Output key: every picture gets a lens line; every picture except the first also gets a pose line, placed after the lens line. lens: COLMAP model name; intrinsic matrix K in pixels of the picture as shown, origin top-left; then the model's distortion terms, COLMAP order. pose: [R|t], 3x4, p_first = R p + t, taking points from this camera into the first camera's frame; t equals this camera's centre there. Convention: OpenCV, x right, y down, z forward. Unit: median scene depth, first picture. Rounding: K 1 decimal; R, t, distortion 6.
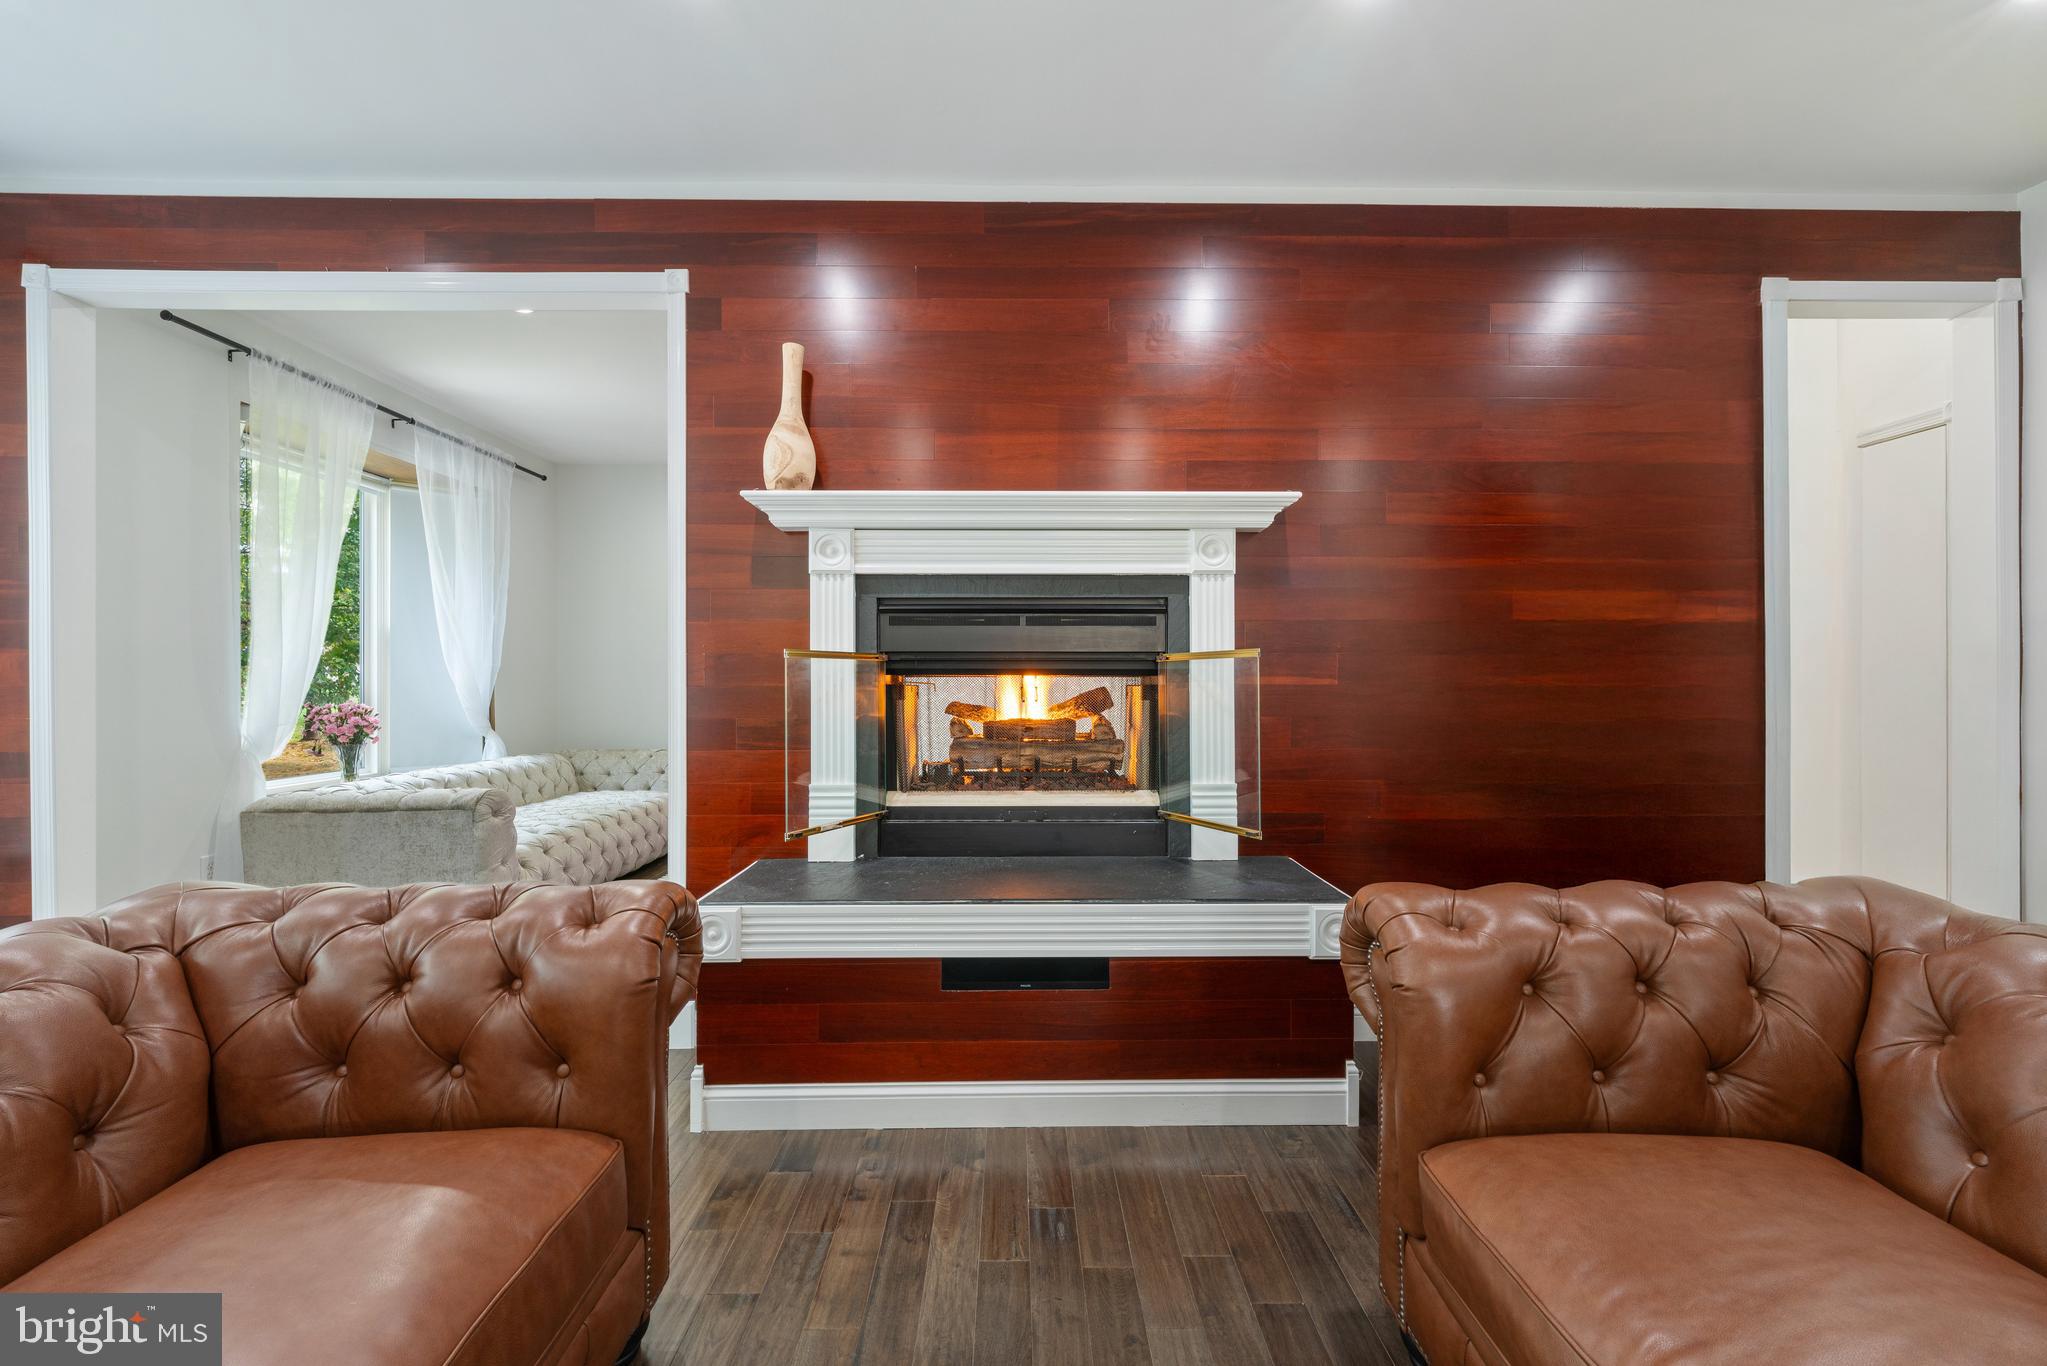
lens RADIAL K [[831.2, 0, 1021.1], [0, 831.2, 682.5], [0, 0, 1]] dist [0.000597, -0.001323]
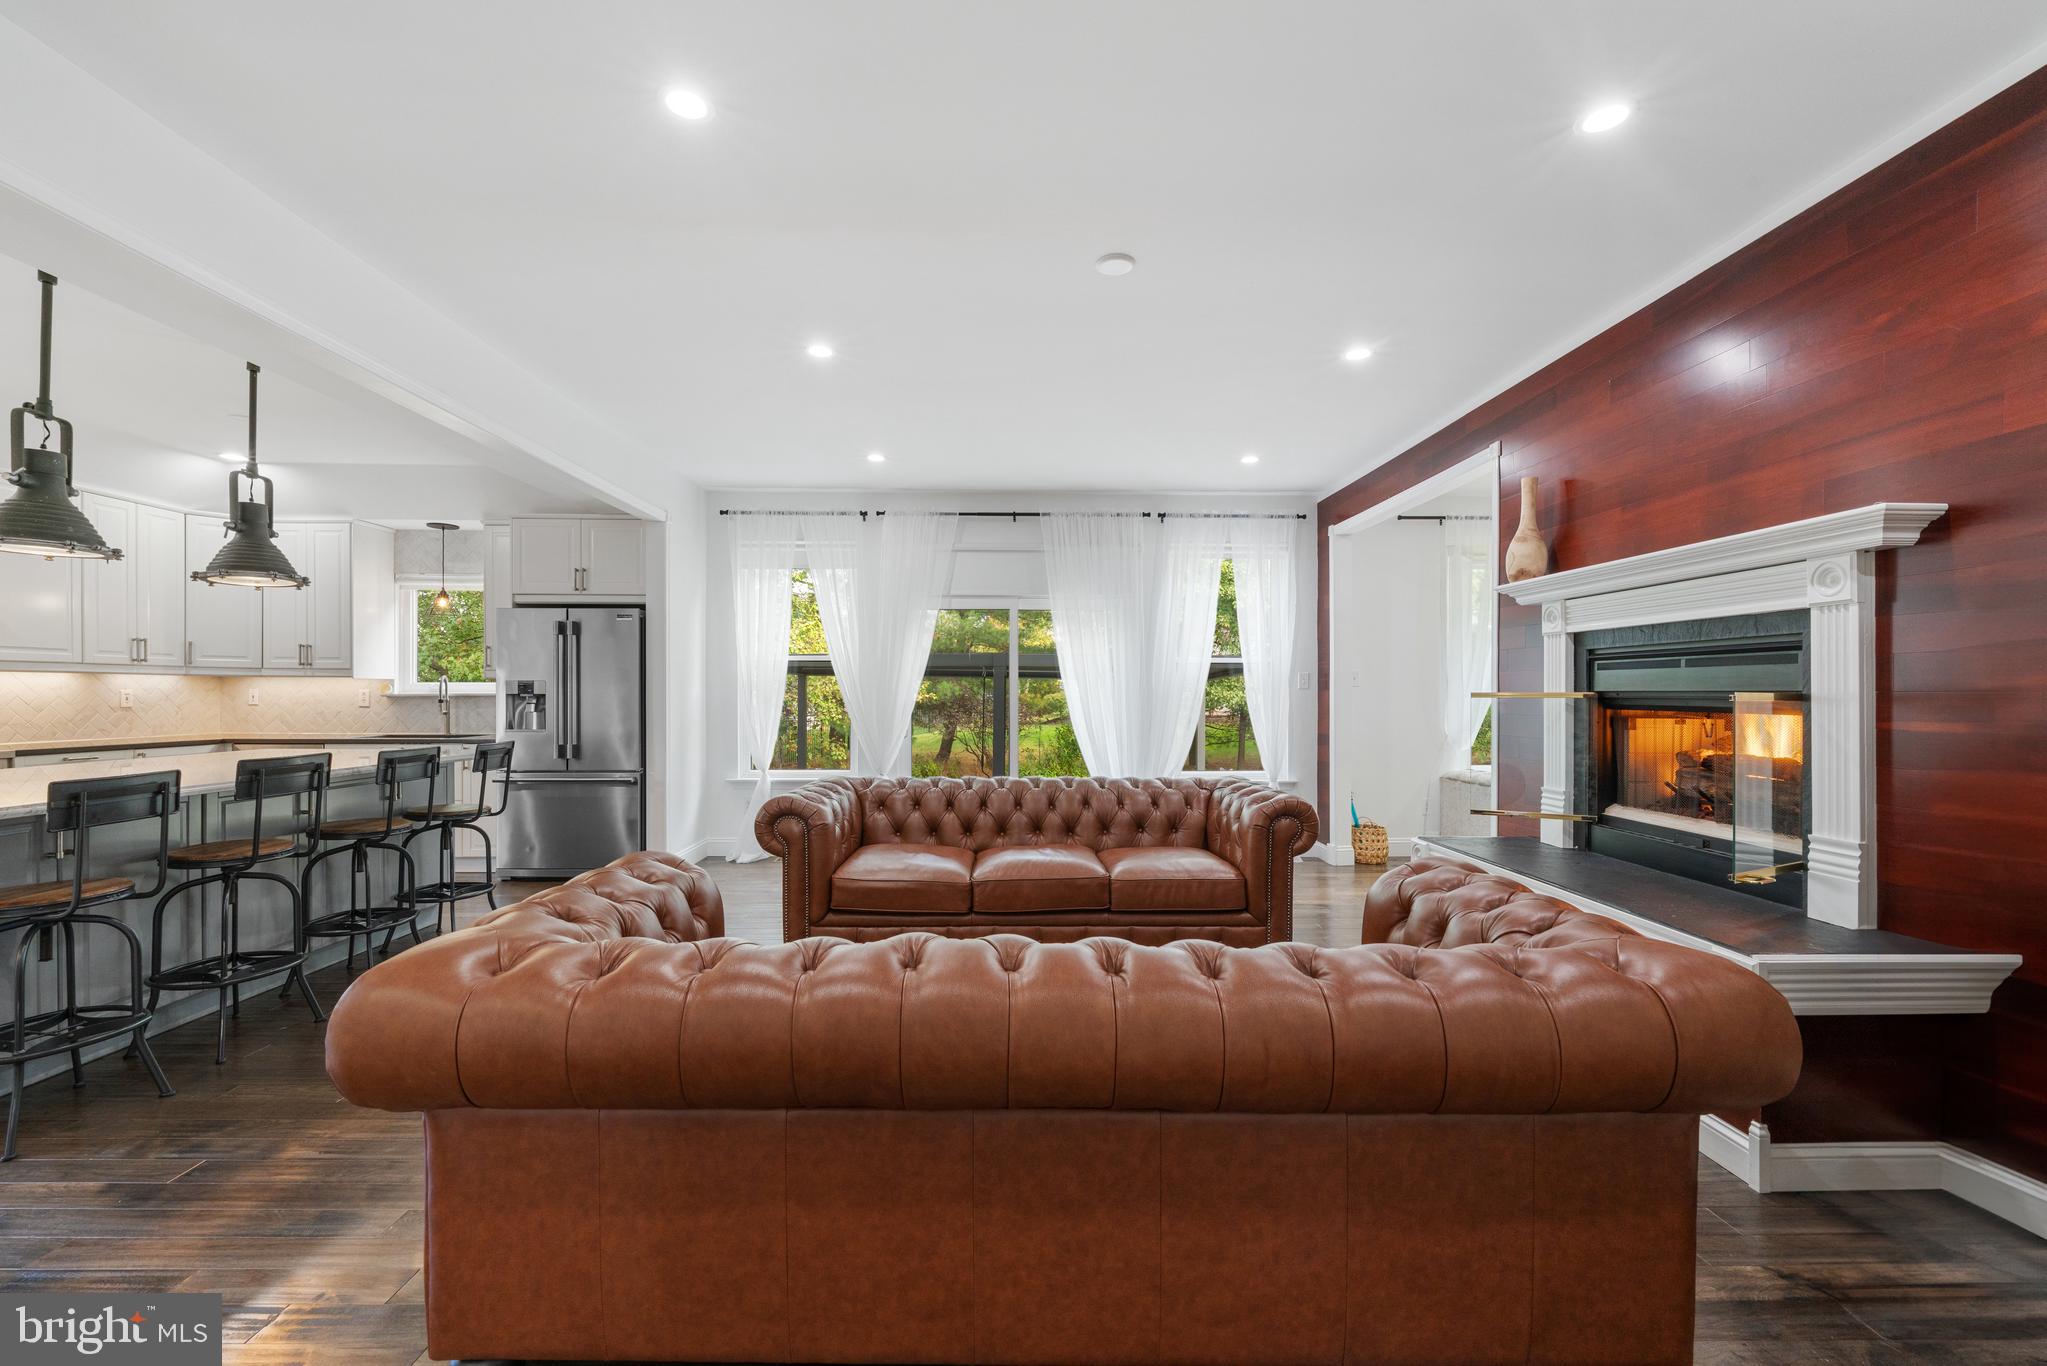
lens RADIAL K [[831.2, 0, 1026.1], [0, 831.2, 697.6], [0, 0, 1]] dist [0.000597, -0.001323]
pose [[0.010141, 0.006839, -0.999925, 1.116611], [-0.002278, 0.999974, 0.006816, -0.034366], [0.999946, 0.002209, 0.010156, 0.118534]]
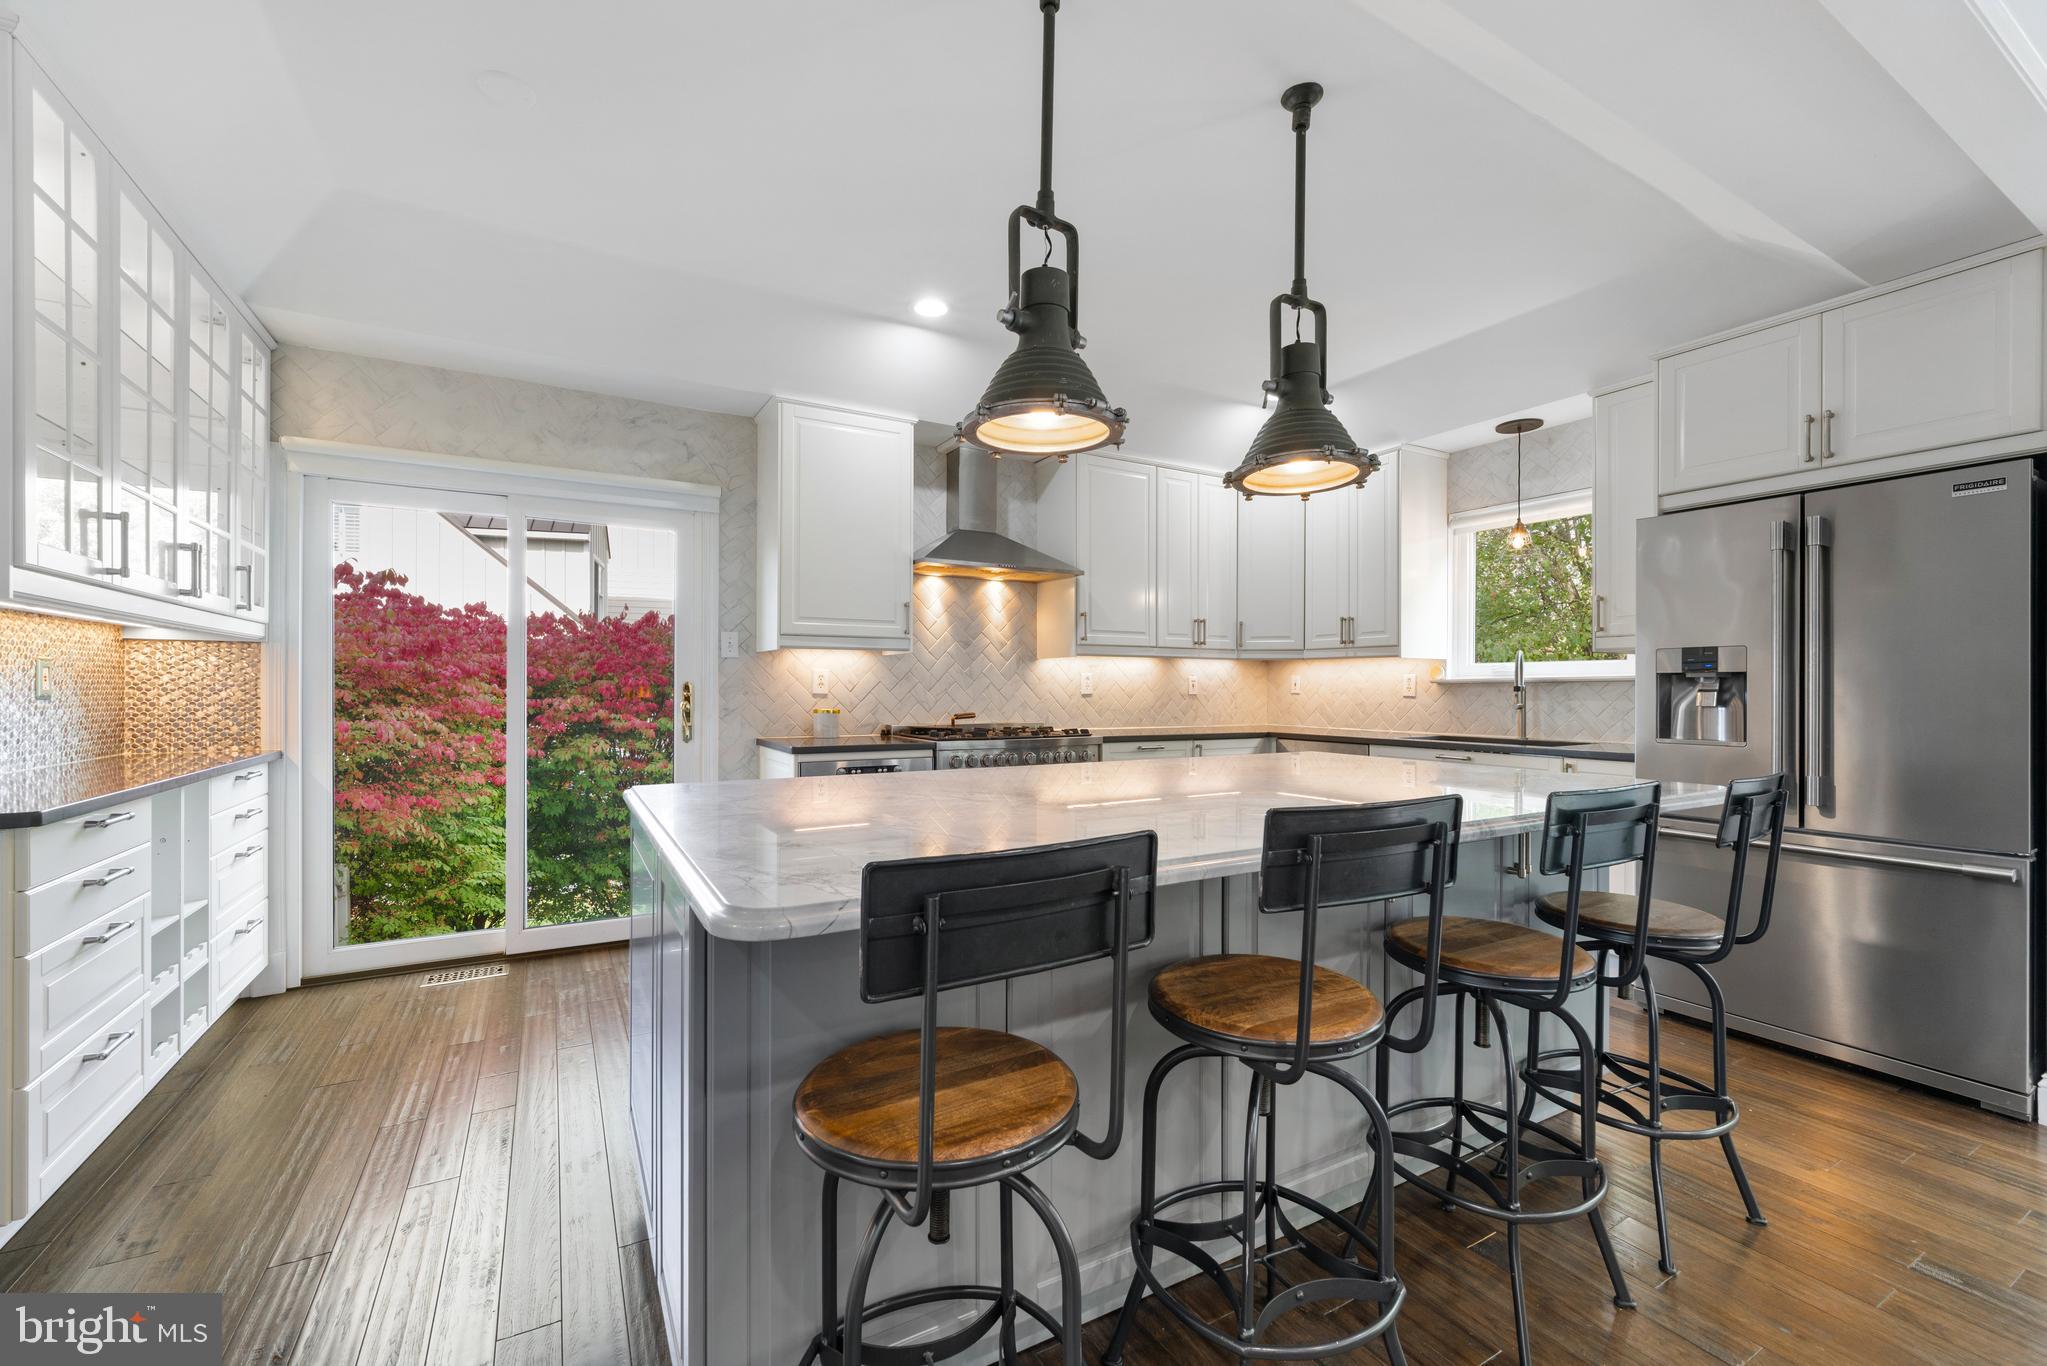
lens RADIAL K [[831.2, 0, 1008.9], [0, 831.2, 690.9], [0, 0, 1]] dist [0.000597, -0.001323]
pose [[-0.876833, -0.001067, -0.480794, 0.369235], [-0.002011, 0.999997, 0.001449, -0.002717], [0.480791, 0.002237, -0.876832, -0.568867]]
